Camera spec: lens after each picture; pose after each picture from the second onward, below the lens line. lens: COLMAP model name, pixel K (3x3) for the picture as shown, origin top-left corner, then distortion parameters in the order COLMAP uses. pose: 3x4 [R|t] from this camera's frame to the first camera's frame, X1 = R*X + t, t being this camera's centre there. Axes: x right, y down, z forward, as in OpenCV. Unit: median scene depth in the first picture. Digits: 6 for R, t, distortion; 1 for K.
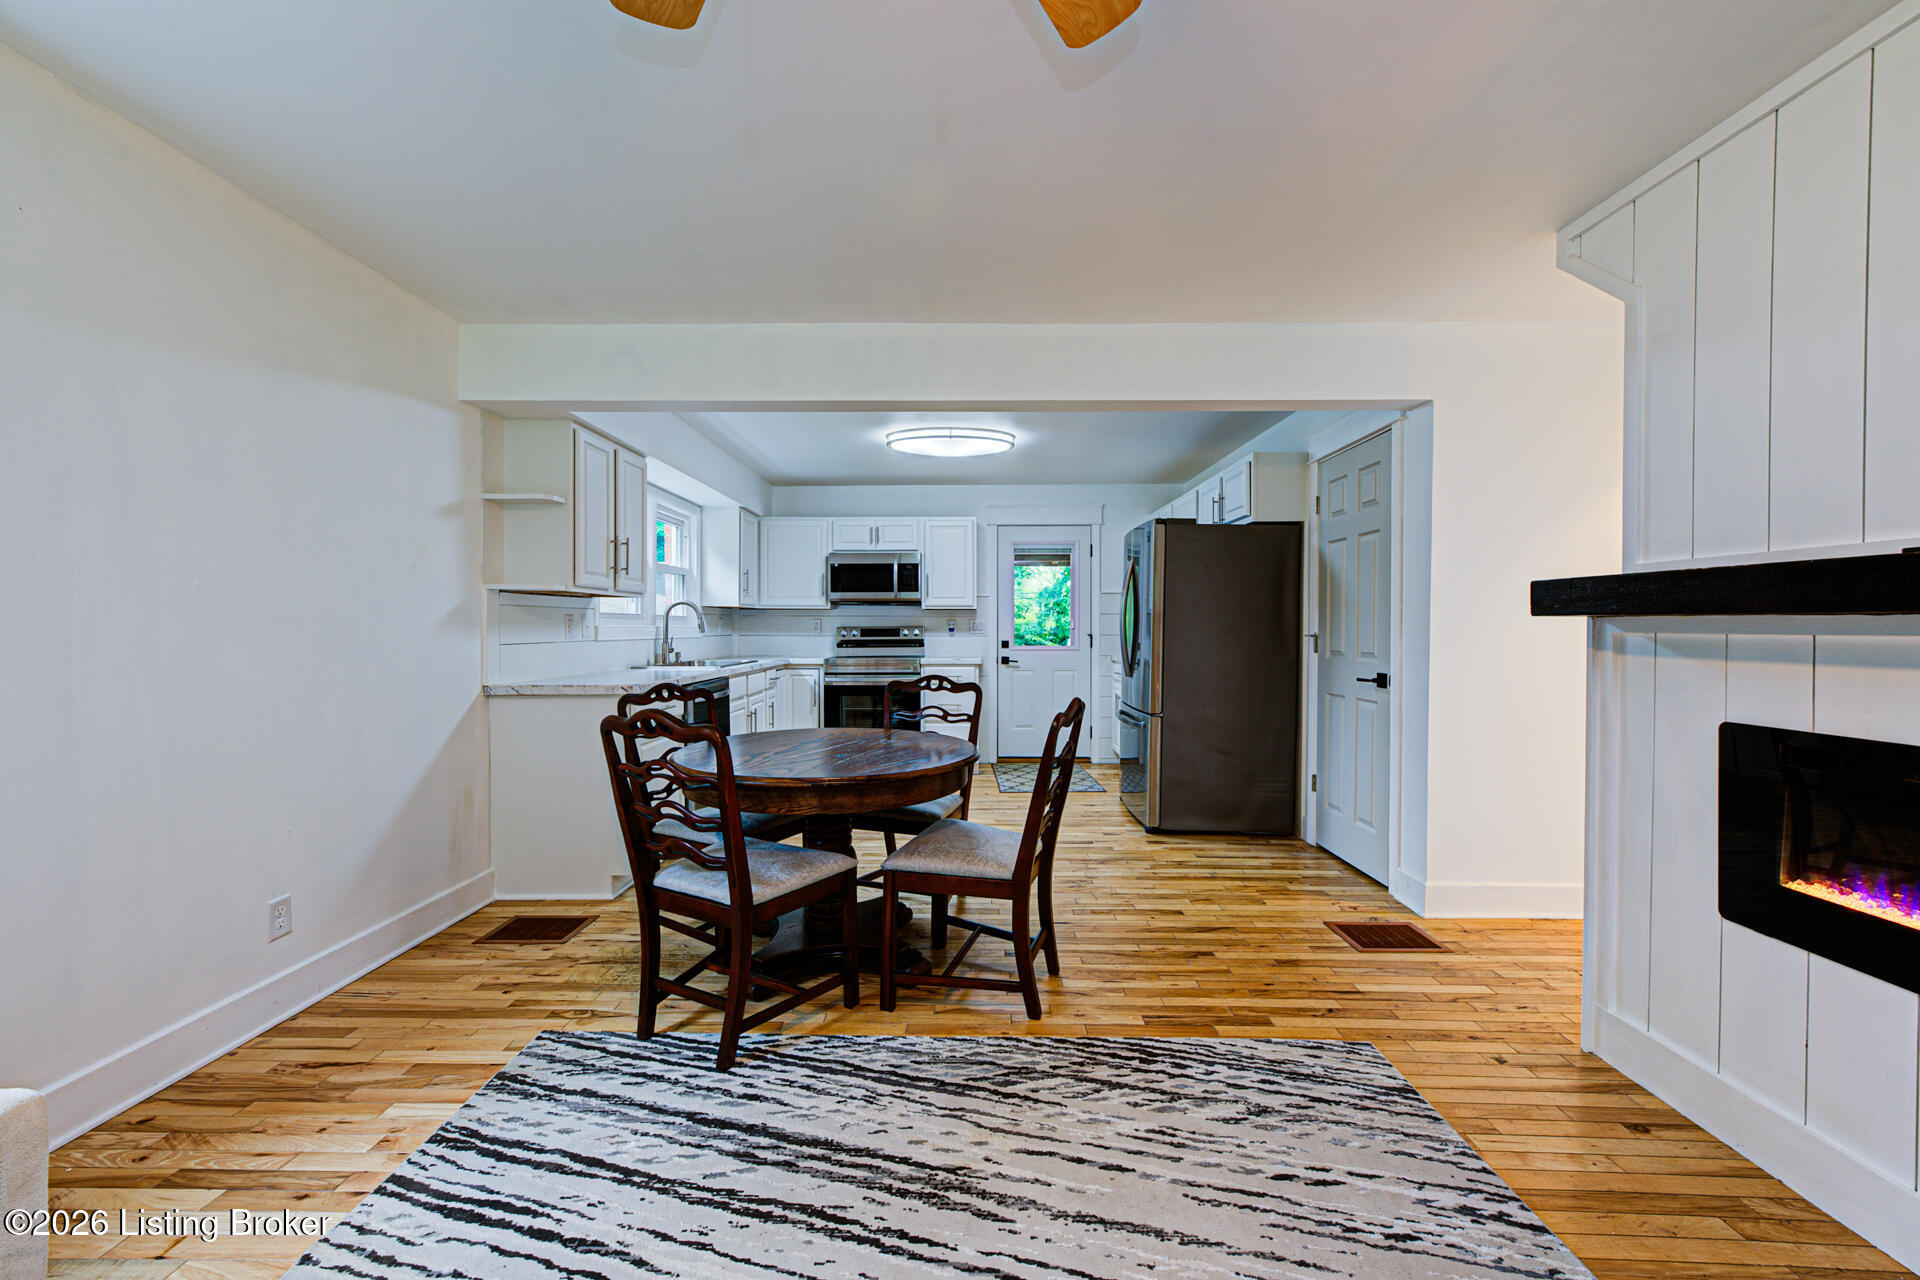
lens RADIAL K [[775.4, 0, 955.7], [0, 775.4, 637.3], [0, 0, 1]] dist [-0.000064, 0.000010]
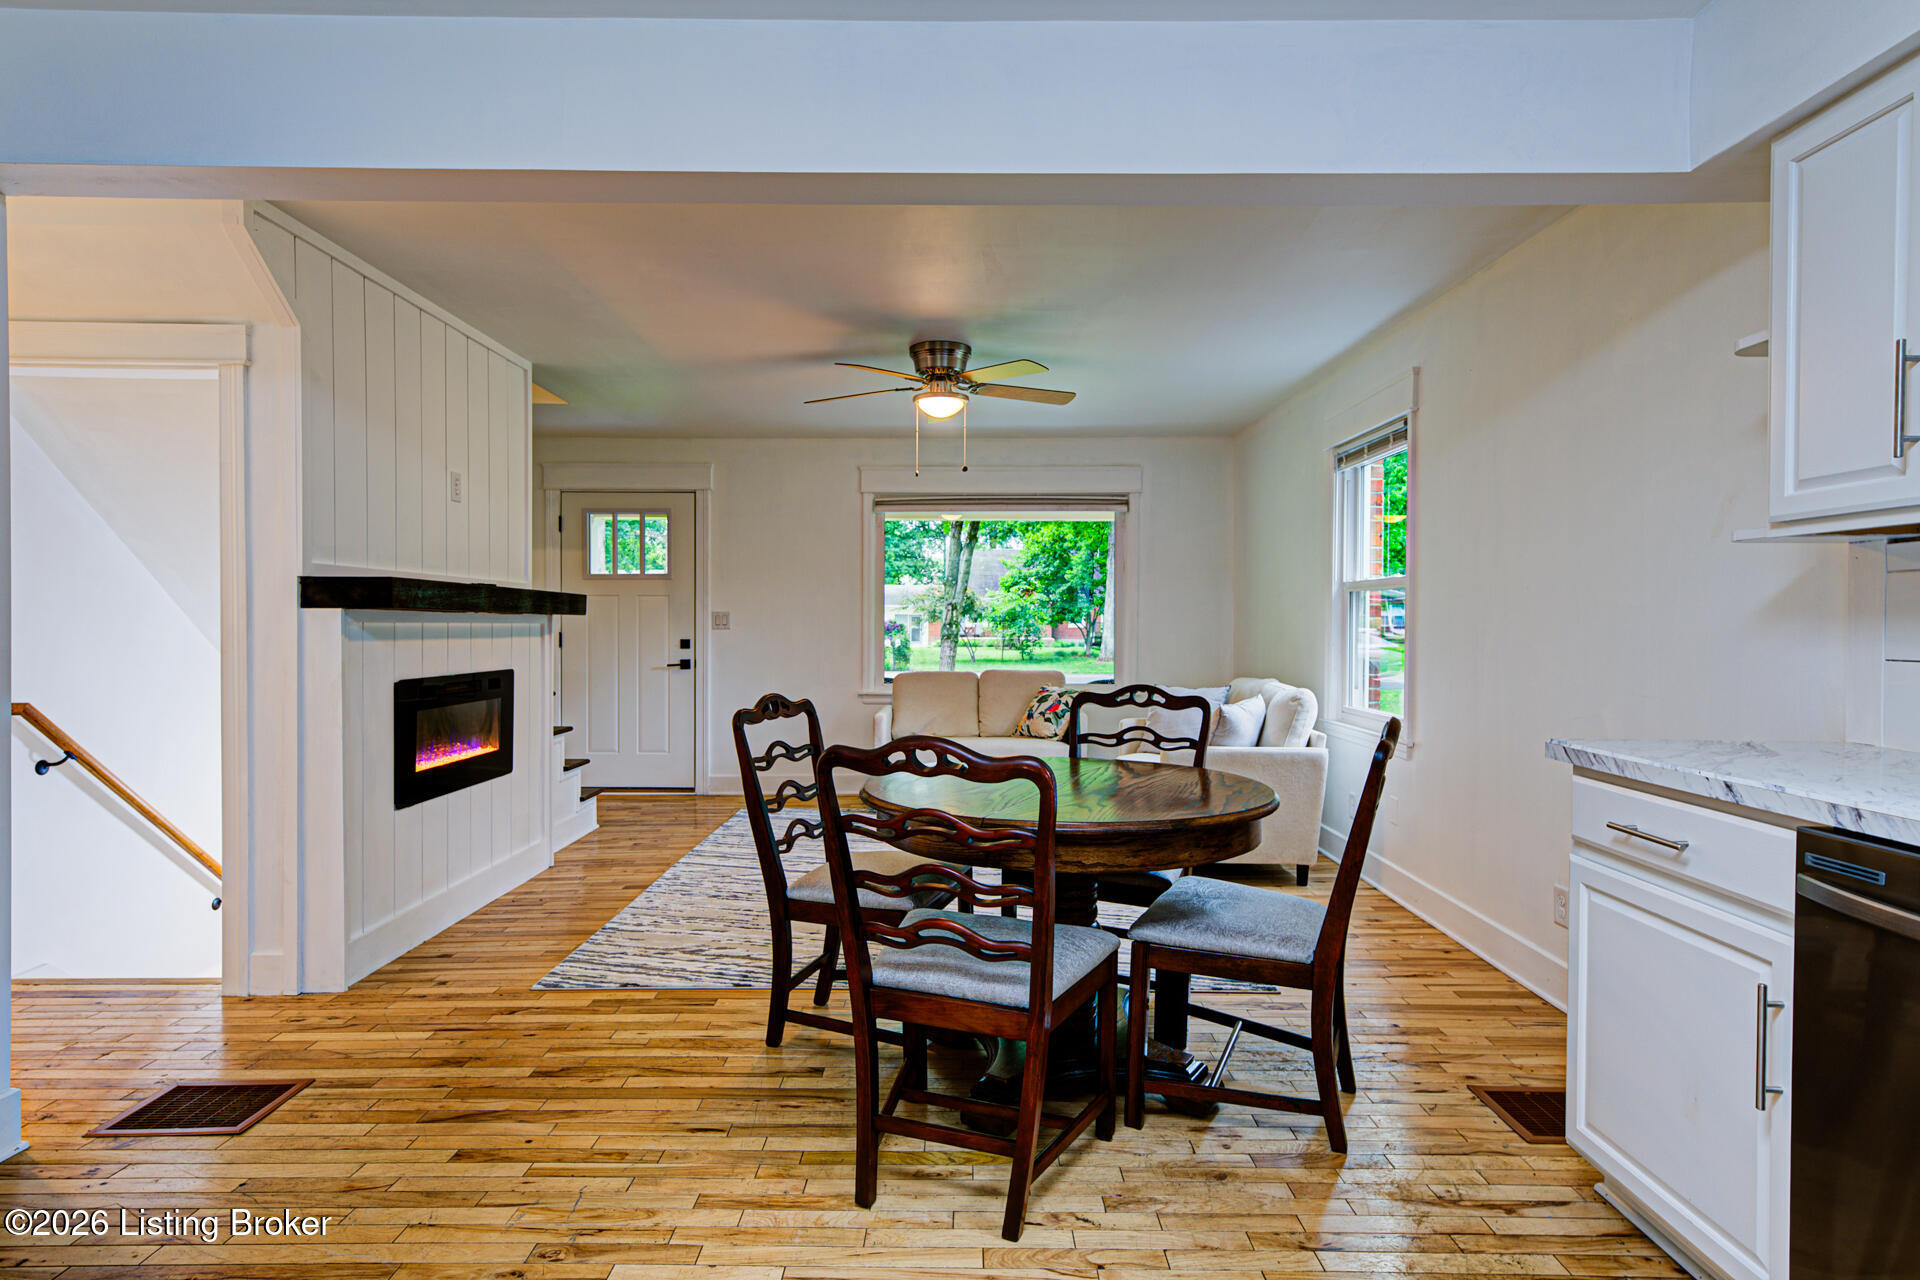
lens RADIAL K [[1048.4, 0, 967.0], [0, 1048.4, 636.4], [0, 0, 1]] dist [0.002337, 0.000101]
pose [[-0.999652, -0.003333, -0.026155, -0.053685], [-0.003985, 0.999681, 0.024924, -0.026420], [0.026063, 0.025019, -0.999347, 2.494622]]
